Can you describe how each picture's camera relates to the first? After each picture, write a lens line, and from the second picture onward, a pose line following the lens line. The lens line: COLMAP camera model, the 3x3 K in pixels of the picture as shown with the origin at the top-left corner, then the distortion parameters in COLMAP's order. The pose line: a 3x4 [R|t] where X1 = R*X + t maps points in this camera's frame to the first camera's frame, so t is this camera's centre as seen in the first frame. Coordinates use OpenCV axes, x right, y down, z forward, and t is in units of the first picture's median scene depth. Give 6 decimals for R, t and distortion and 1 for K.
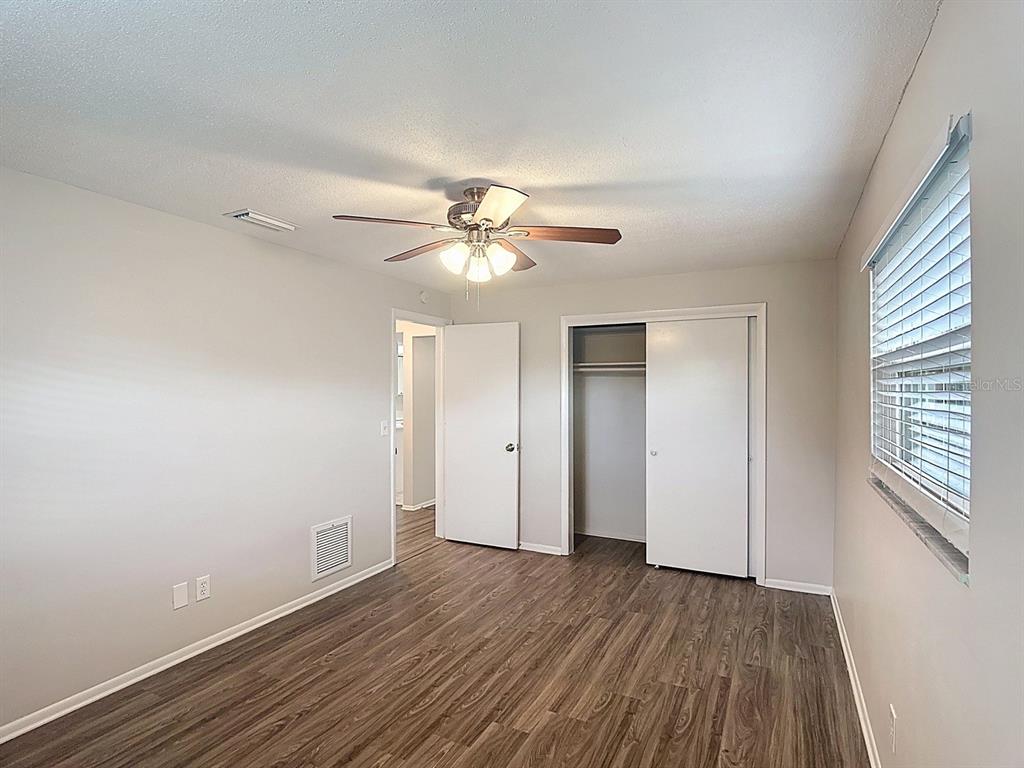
lens RADIAL K [[519.9, 0, 557.4], [0, 519.9, 397.2], [0, 0, 1]] dist [0.022597, -0.027207]
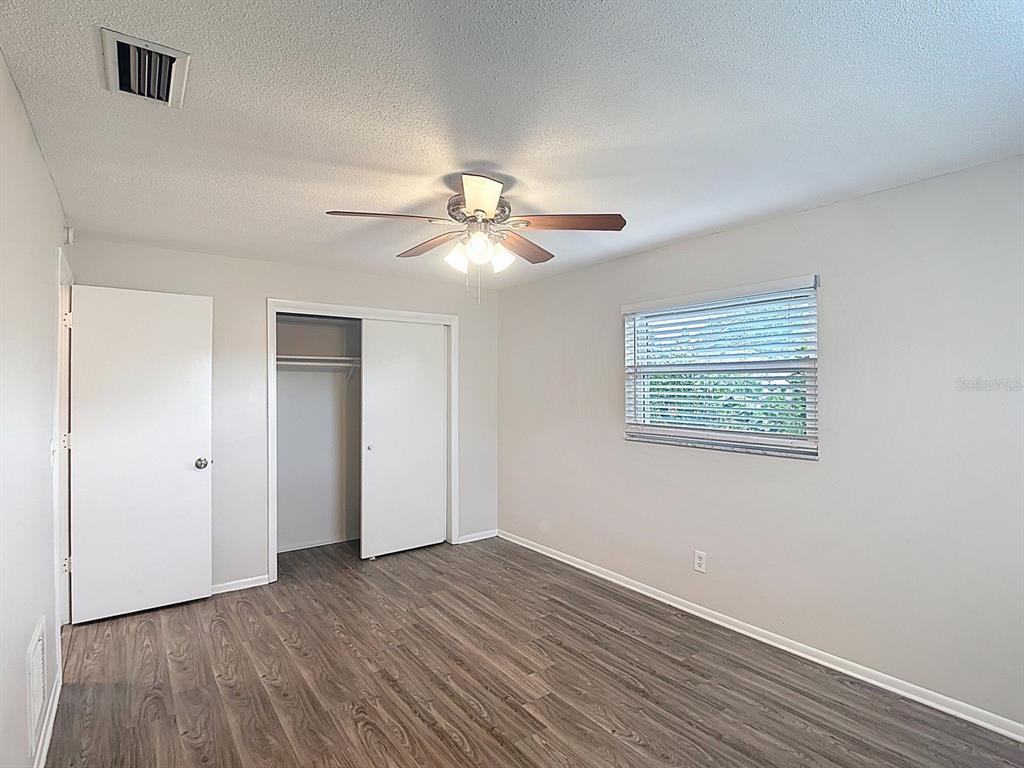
lens RADIAL K [[499.0, 0, 509.0], [0, 499.0, 387.5], [0, 0, 1]] dist [0.041627, -0.037030]
pose [[0.514509, -0.008307, 0.857445, -0.735180], [0.017887, 0.999839, -0.001046, -0.005453], [-0.857299, 0.015875, 0.514575, 0.371278]]
